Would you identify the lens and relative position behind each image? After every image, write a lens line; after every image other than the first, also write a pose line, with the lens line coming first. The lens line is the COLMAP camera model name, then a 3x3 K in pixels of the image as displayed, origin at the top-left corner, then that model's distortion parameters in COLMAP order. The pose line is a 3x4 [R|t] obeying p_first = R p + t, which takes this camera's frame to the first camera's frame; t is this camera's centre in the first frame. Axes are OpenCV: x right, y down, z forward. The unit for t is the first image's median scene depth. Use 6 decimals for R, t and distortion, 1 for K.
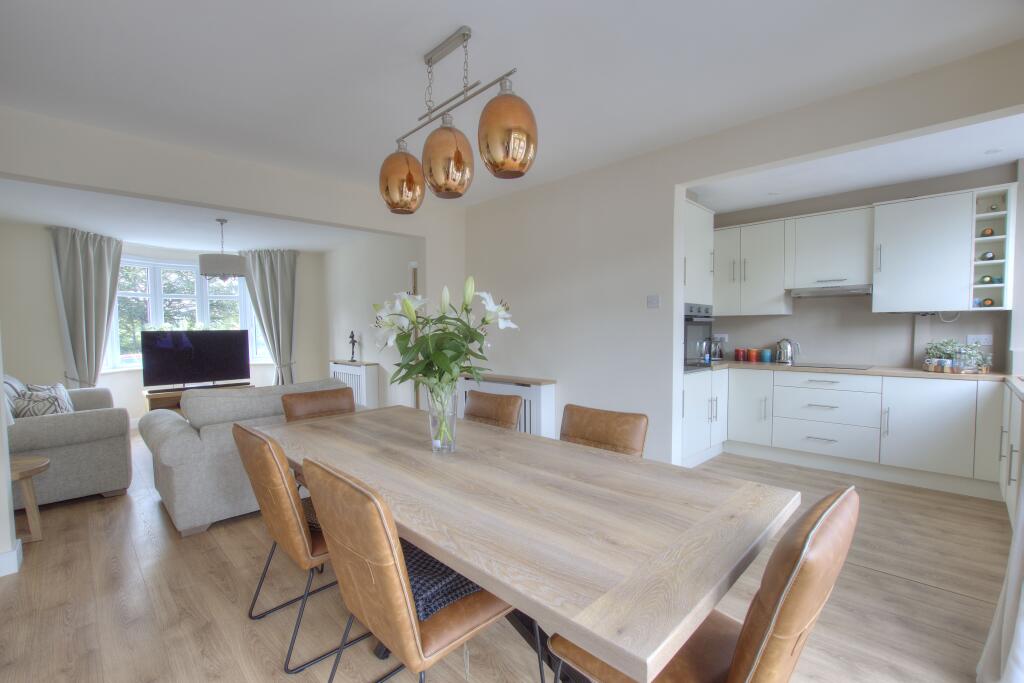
lens RADIAL K [[432.2, 0, 539.5], [0, 432.2, 342.8], [0, 0, 1]] dist [-0.000580, 0.000056]
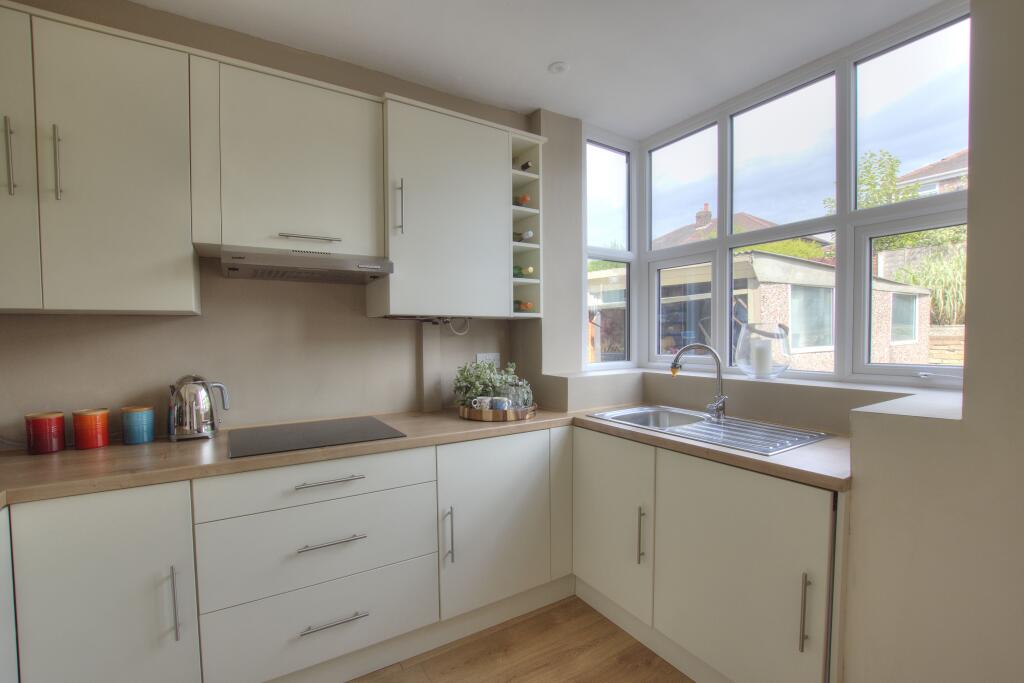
lens RADIAL K [[456.9, 0, 490.4], [0, 456.9, 343.8], [0, 0, 1]] dist [-0.003365, -0.000030]
pose [[0.290731, -0.015445, 0.956680, 0.301775], [0.038268, 0.999257, 0.004503, -0.035034], [-0.956039, 0.035301, 0.291106, 0.742693]]
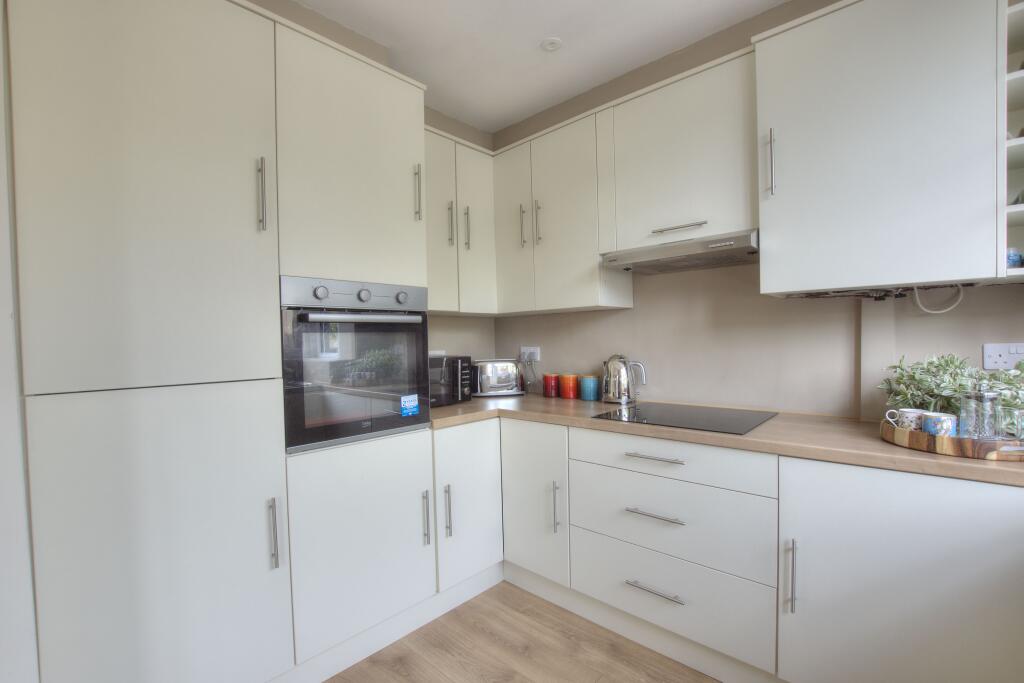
lens RADIAL K [[450.9, 0, 512.0], [0, 450.9, 341.5], [0, 0, 1]] dist [-0.003482, -0.000030]
pose [[0.999794, -0.017584, 0.010182, 0.522700], [0.017826, 0.999548, -0.024197, -0.017343], [-0.009752, 0.024373, 0.999655, 0.563922]]
